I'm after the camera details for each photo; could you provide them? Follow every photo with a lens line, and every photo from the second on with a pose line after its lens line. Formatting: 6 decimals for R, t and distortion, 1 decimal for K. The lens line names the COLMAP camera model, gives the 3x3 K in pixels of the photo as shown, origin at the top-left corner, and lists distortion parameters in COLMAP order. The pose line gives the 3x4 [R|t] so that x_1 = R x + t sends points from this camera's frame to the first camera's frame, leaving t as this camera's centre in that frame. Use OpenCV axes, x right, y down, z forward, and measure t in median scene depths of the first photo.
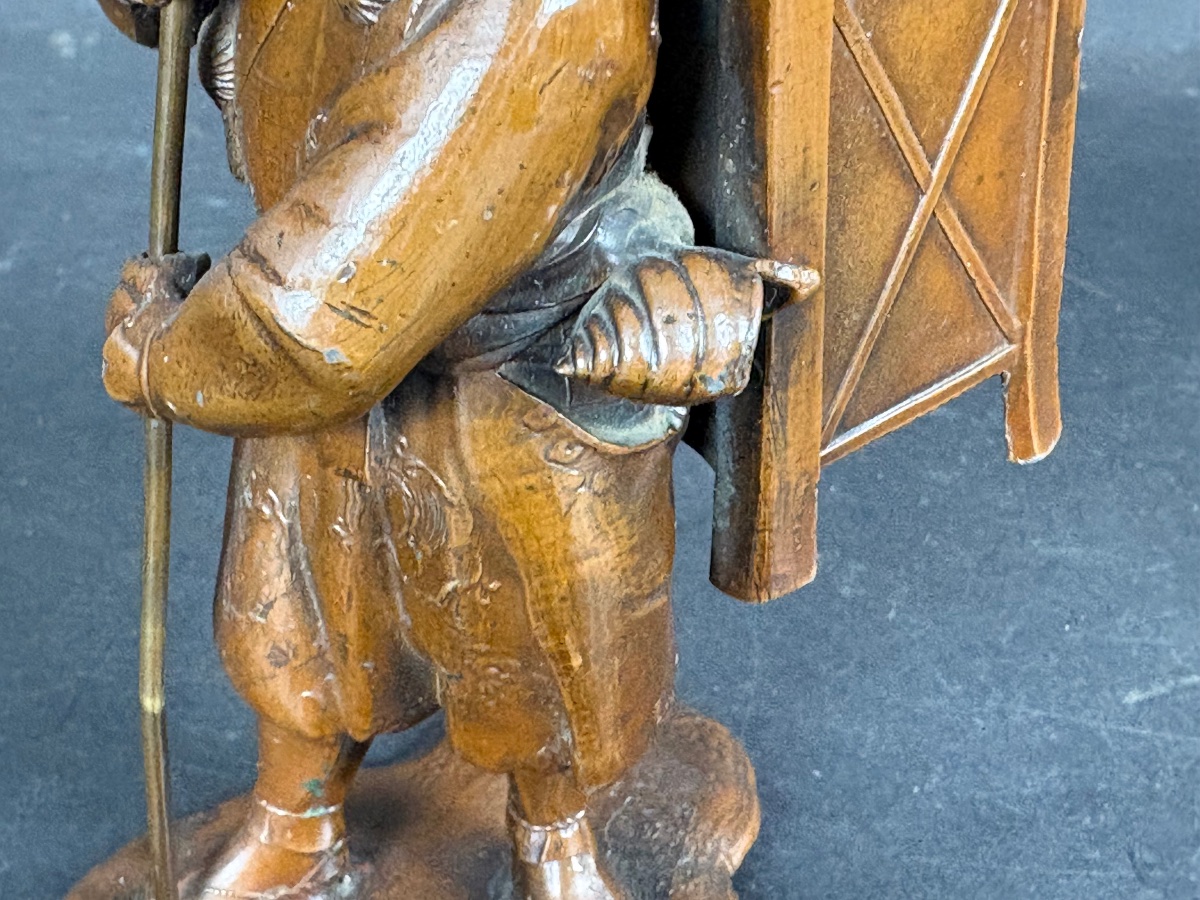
lens RADIAL K [[1836.6, 0, 456.3], [0, 1836.6, 451.3], [0, 0, 1]] dist [-0.012203, -0.023726]
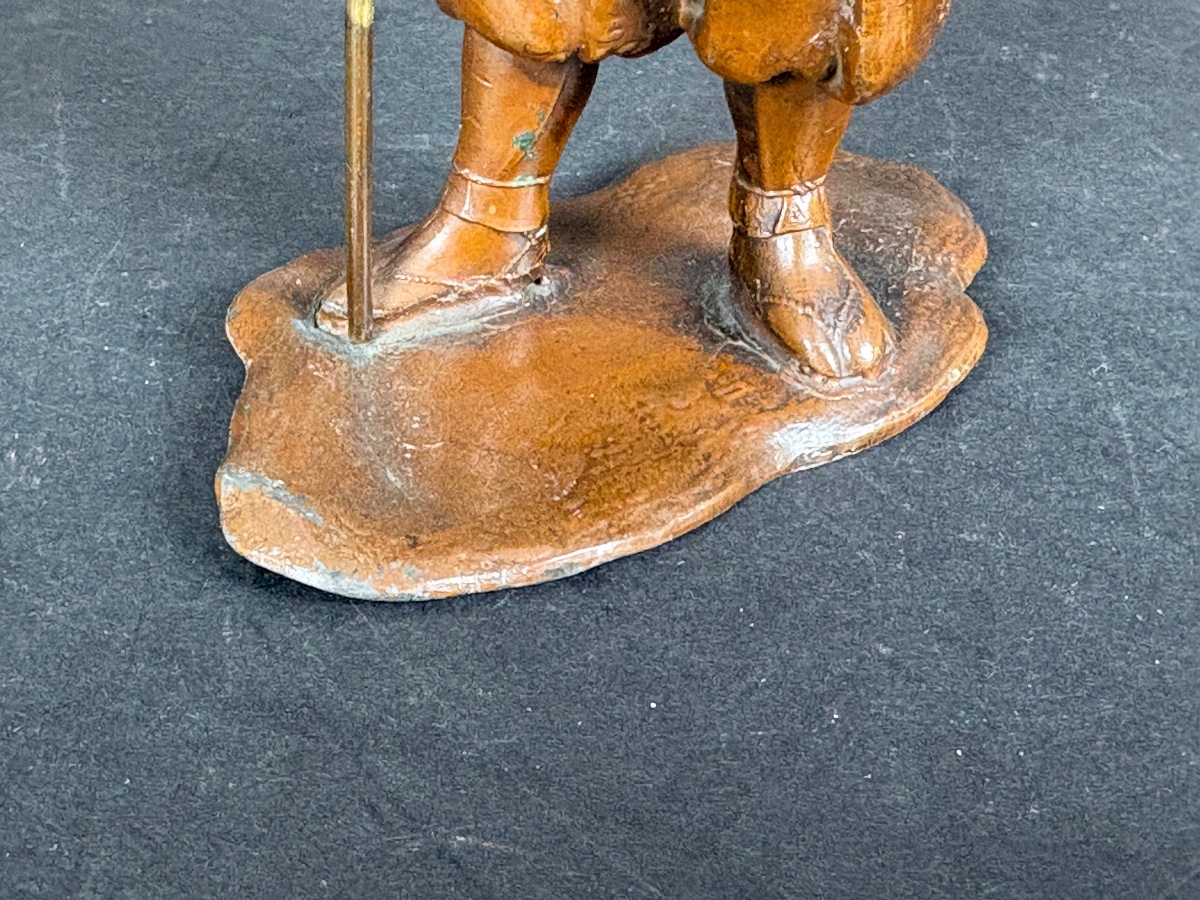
lens RADIAL K [[1832.7, 0, 395.0], [0, 1832.7, 450.7], [0, 0, 1]] dist [-0.002684, -0.064765]
pose [[0.999751, 0.005846, -0.021514, -0.144265], [-0.004272, 0.997360, 0.072486, 0.317864], [0.021881, -0.072376, 0.997137, 0.108771]]
